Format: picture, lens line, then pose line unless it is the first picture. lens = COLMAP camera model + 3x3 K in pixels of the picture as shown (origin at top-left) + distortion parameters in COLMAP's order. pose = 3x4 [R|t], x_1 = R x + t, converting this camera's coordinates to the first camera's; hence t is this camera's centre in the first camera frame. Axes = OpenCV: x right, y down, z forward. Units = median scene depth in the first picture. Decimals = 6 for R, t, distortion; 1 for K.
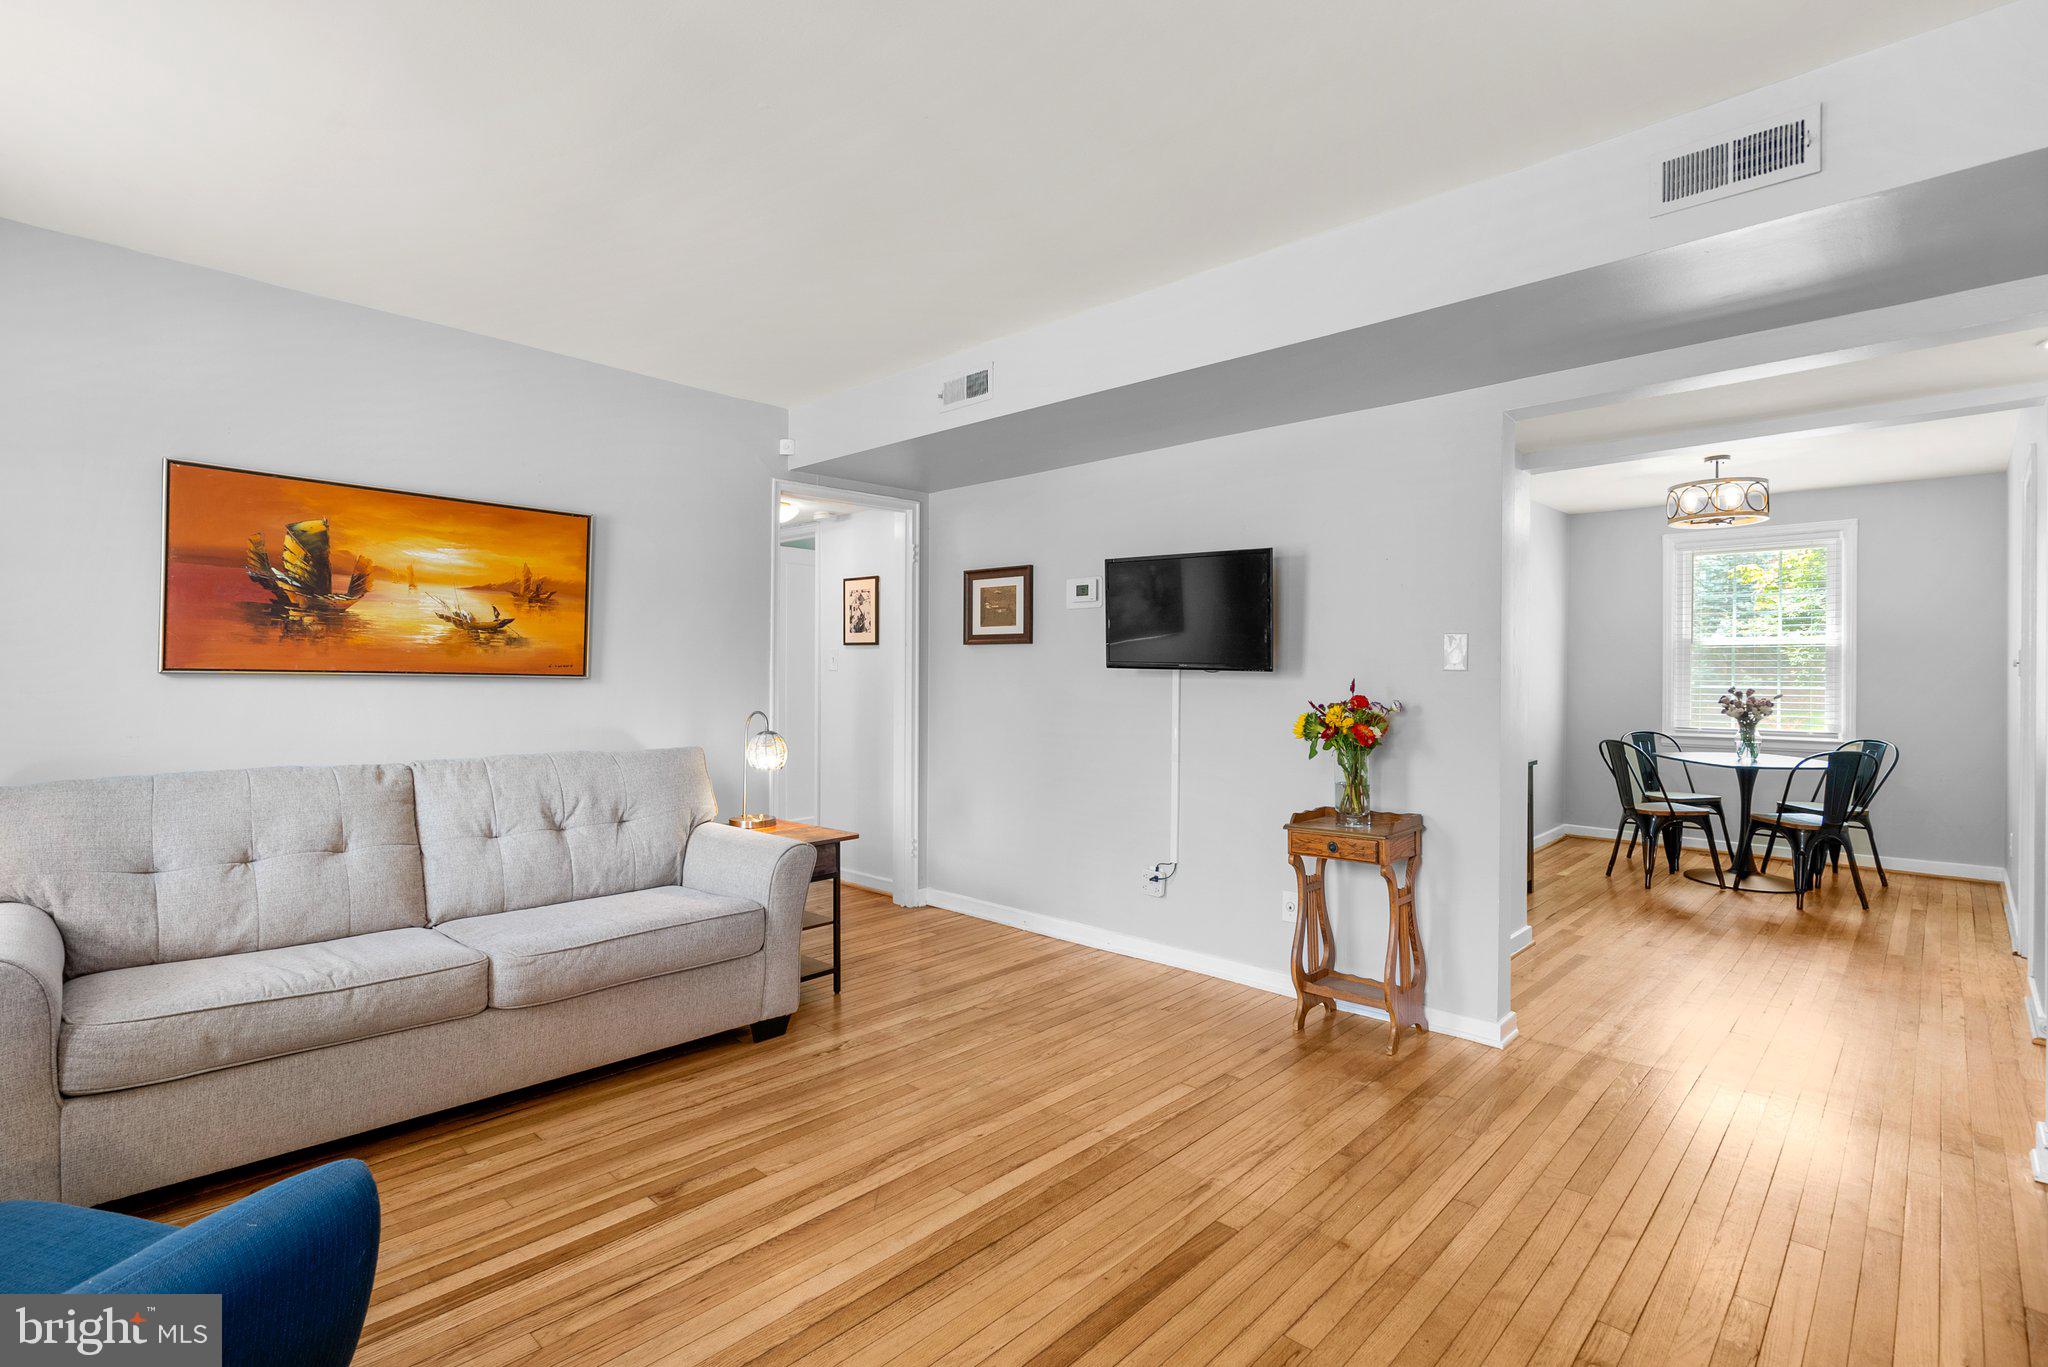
lens RADIAL K [[941.2, 0, 1034.6], [0, 941.2, 687.2], [0, 0, 1]] dist [-0.005133, 0.003091]
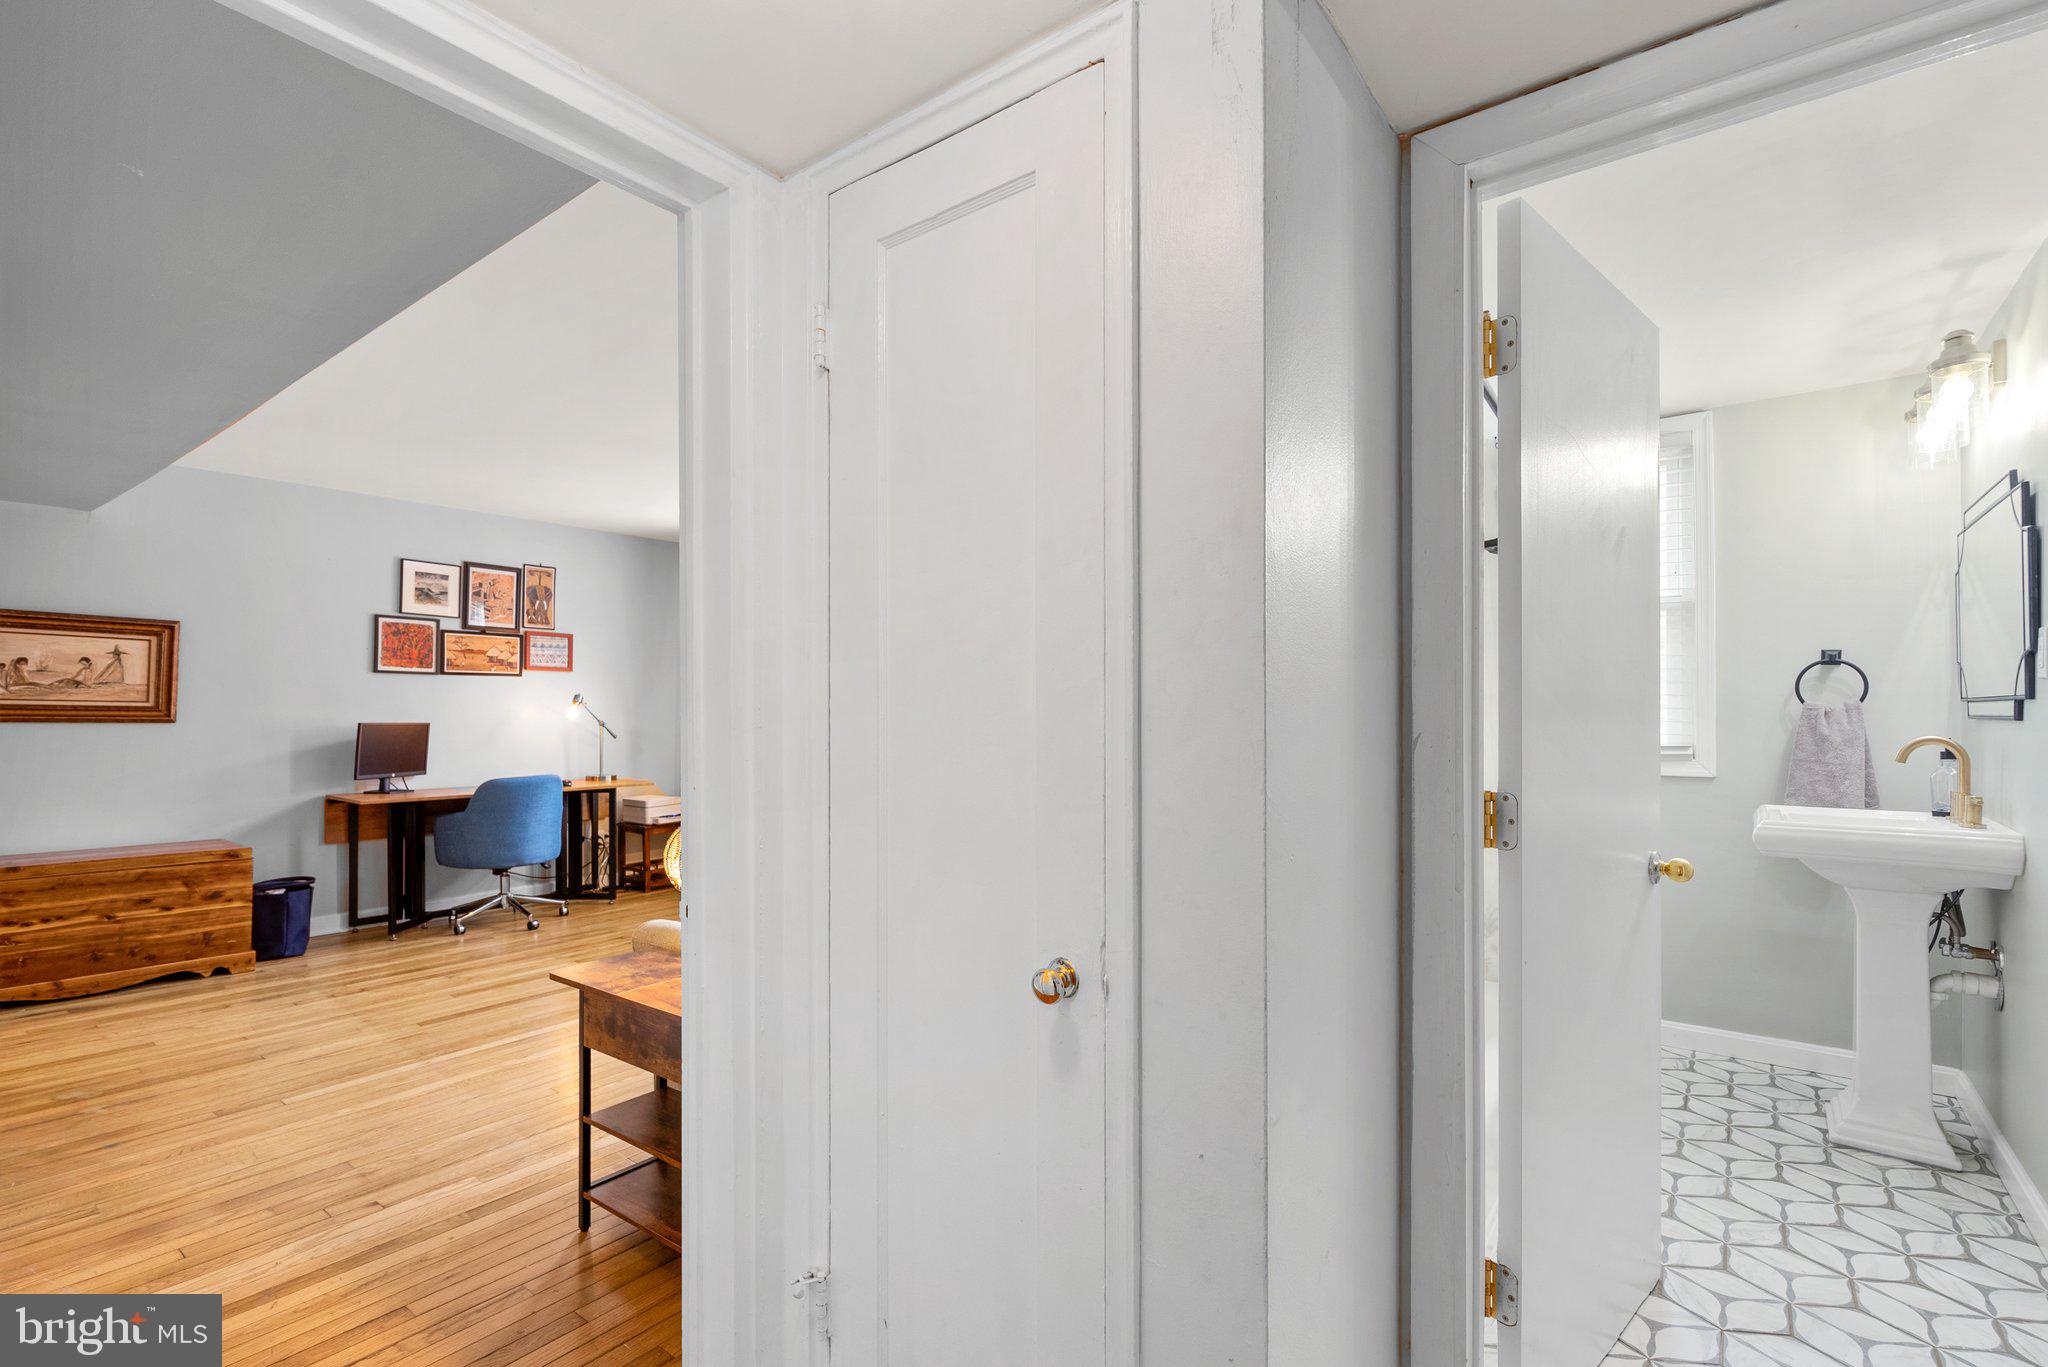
lens RADIAL K [[941.2, 0, 1041.9], [0, 941.2, 698.4], [0, 0, 1]] dist [-0.005133, 0.003091]
pose [[-0.993516, -0.002021, -0.113676, -0.512367], [-0.002715, 0.999979, 0.005949, -0.039957], [0.113661, 0.006219, -0.993500, 1.932150]]
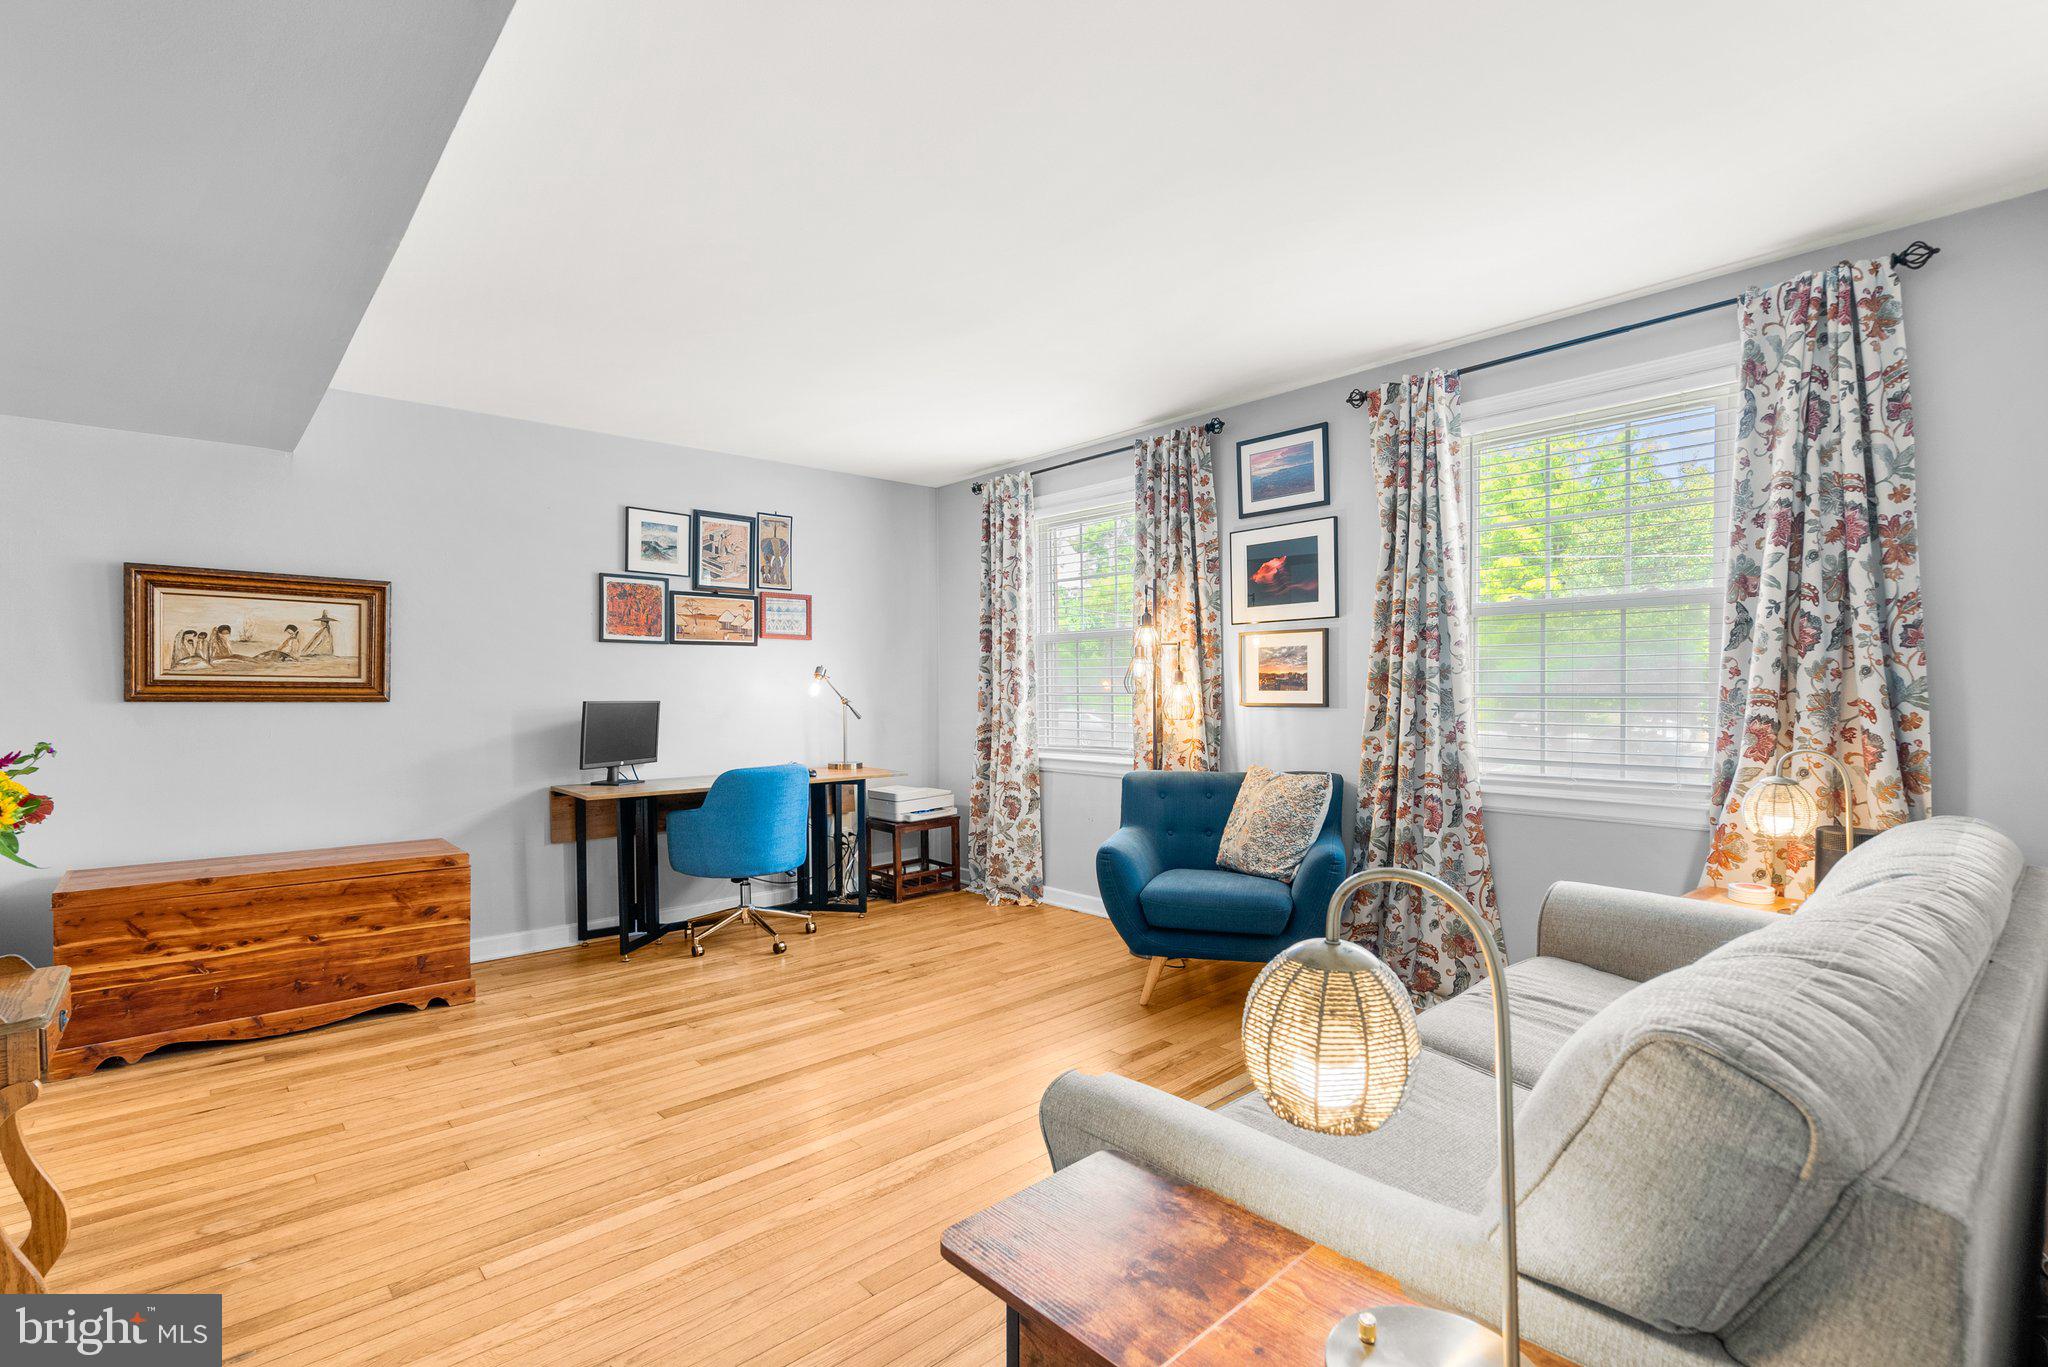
lens RADIAL K [[941.2, 0, 1050.4], [0, 941.2, 694.4], [0, 0, 1]] dist [-0.005133, 0.003091]
pose [[-0.998163, 0.004675, 0.060404, -0.276515], [0.006281, 0.999631, 0.026426, -0.026066], [-0.060258, 0.026756, -0.997824, 1.494925]]
